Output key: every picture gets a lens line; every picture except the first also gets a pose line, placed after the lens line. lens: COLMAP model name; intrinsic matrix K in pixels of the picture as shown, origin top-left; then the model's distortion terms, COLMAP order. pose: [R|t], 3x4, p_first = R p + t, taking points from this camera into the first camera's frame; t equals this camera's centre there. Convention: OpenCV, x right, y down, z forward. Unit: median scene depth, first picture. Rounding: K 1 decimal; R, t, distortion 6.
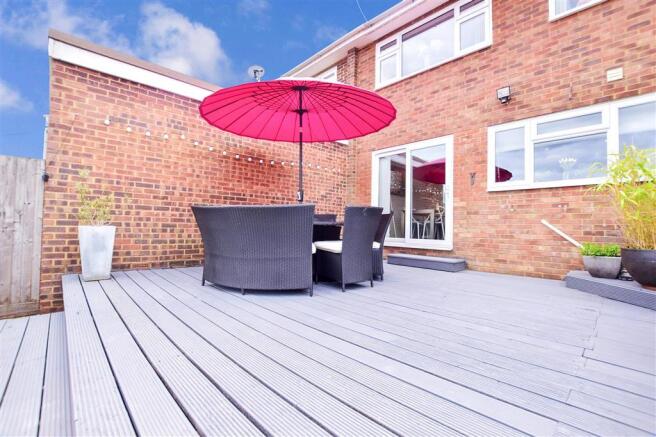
lens RADIAL K [[289.9, 0, 328.0], [0, 289.9, 218.5], [0, 0, 1]] dist [-0.027187, -0.000130]
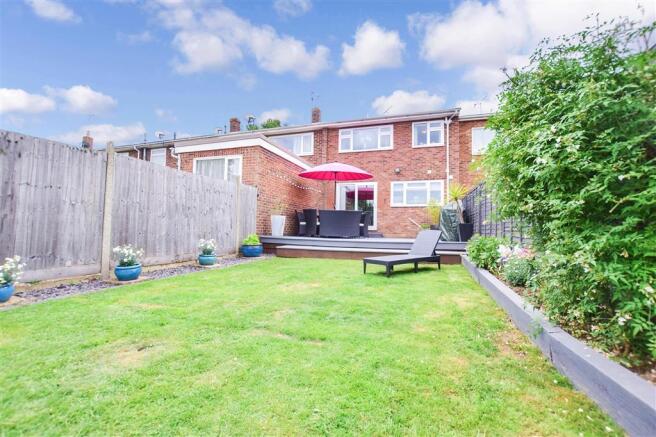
lens RADIAL K [[289.9, 0, 328.0], [0, 289.9, 218.5], [0, 0, 1]] dist [-0.027187, -0.000130]
pose [[0.891229, 0.020608, 0.453086, -1.123278], [-0.017654, 0.999786, -0.010749, 0.051136], [-0.453211, 0.001581, 0.891402, -1.065604]]
